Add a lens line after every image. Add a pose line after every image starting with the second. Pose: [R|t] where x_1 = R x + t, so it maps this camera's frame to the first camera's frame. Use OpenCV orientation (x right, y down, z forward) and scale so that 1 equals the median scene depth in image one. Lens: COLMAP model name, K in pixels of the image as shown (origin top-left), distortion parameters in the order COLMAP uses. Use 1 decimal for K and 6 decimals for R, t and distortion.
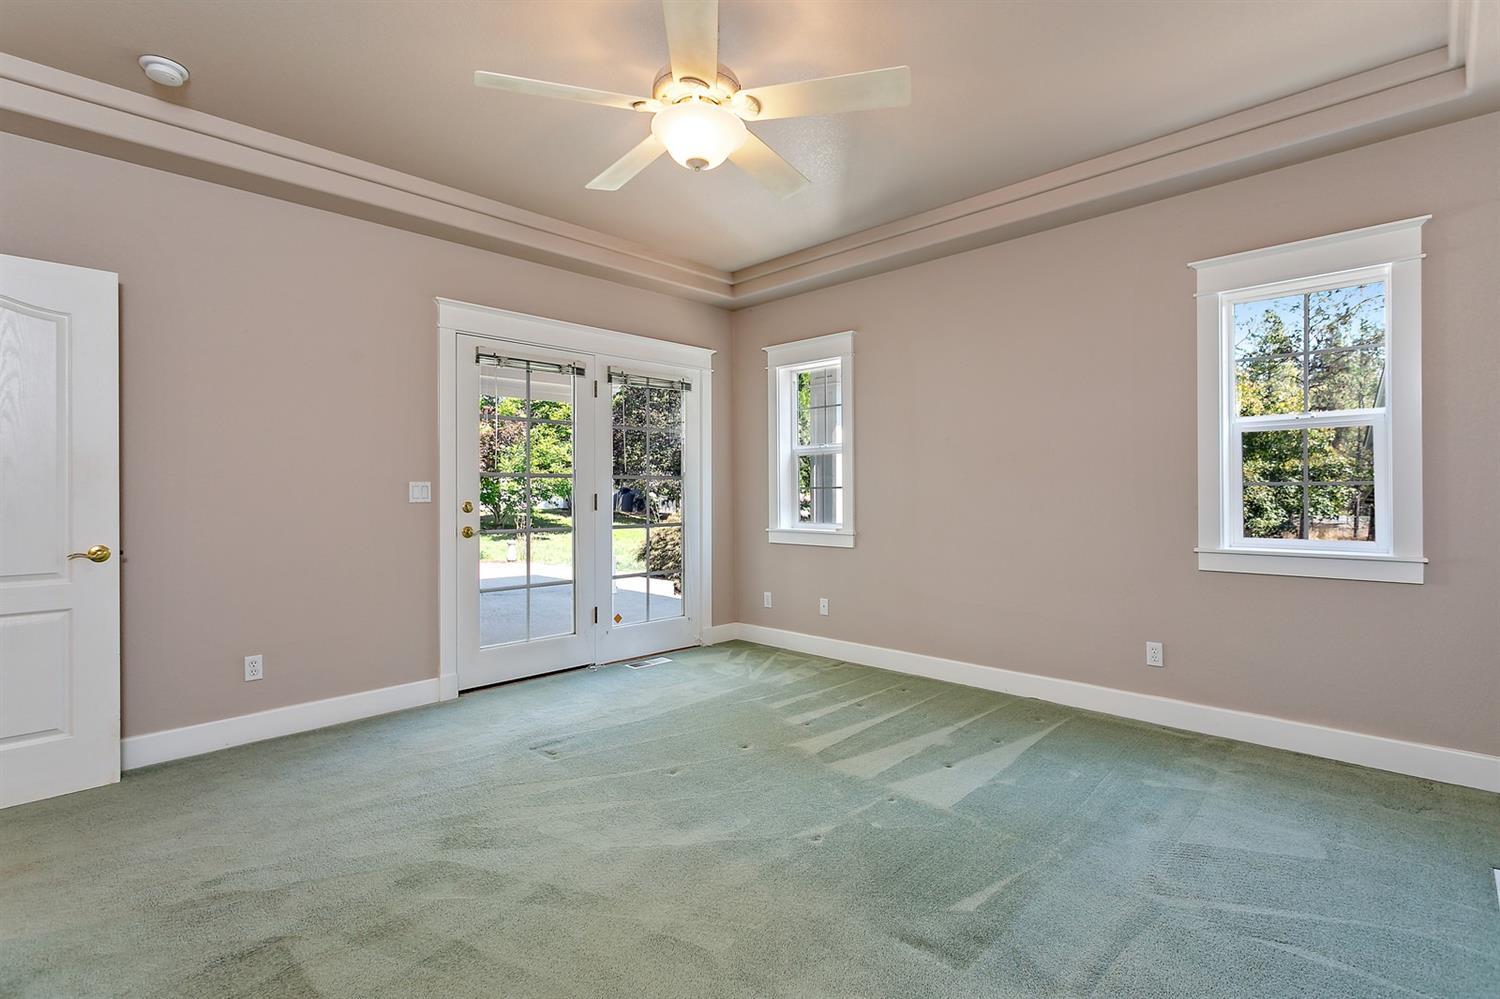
lens RADIAL K [[703.6, 0, 752.9], [0, 703.6, 486.5], [0, 0, 1]] dist [0.002712, 0.000717]
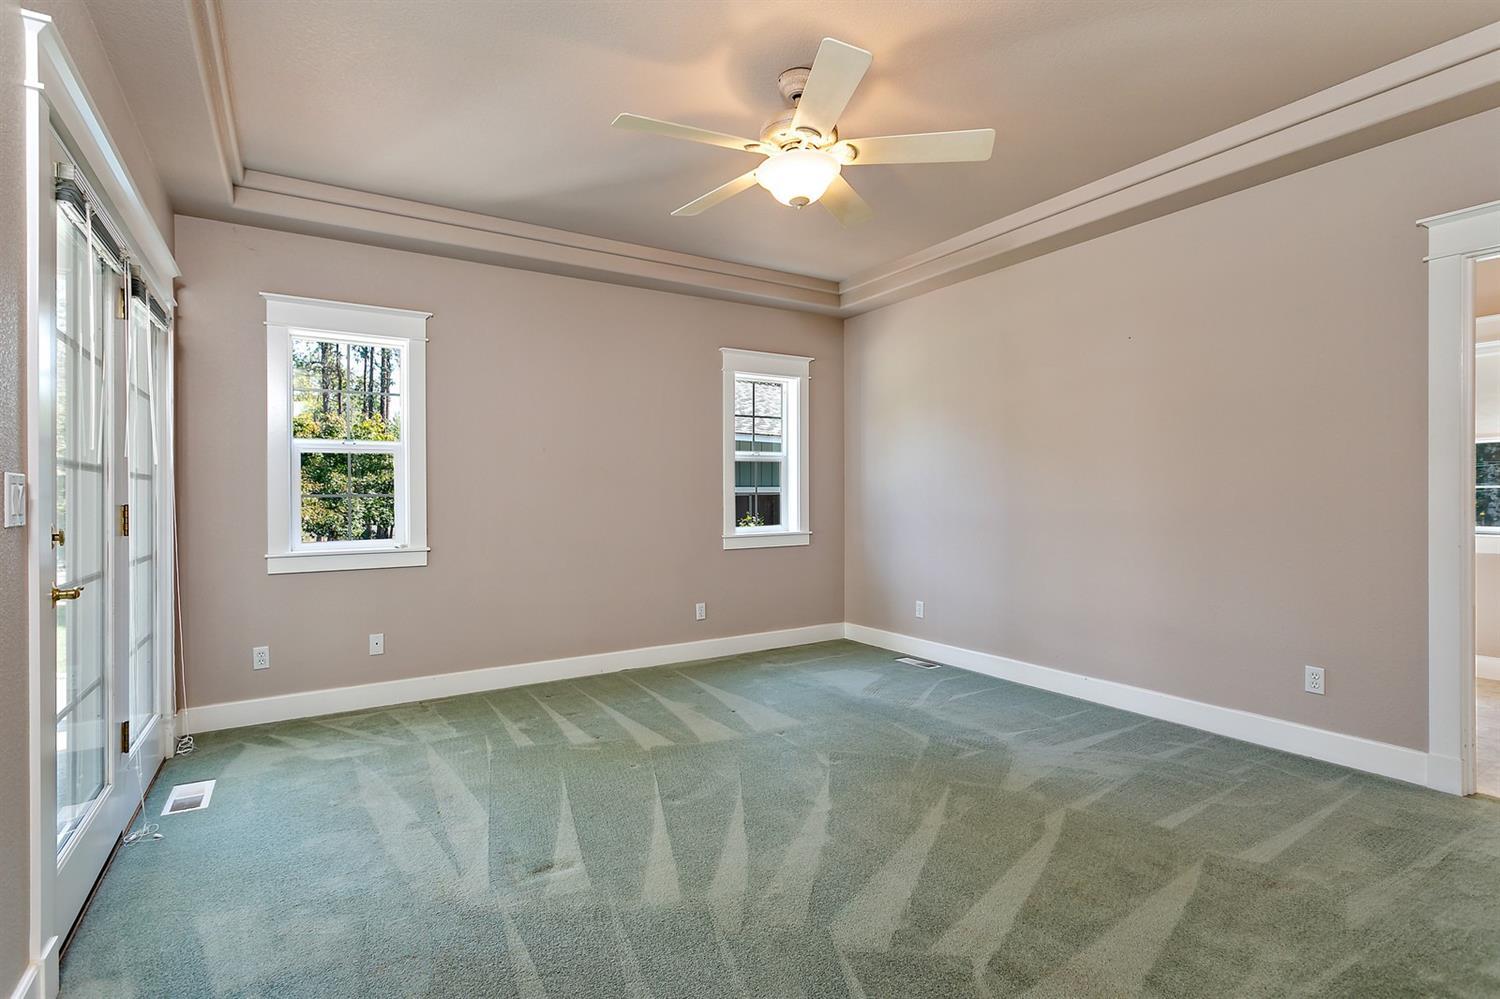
lens RADIAL K [[712.5, 0, 747.8], [0, 712.5, 496.6], [0, 0, 1]] dist [0.005387, 0.000890]
pose [[0.237080, 0.004156, 0.971481, -0.832576], [0.000854, 0.999990, -0.004486, 0.010547], [-0.971490, 0.001893, 0.237074, 0.566762]]
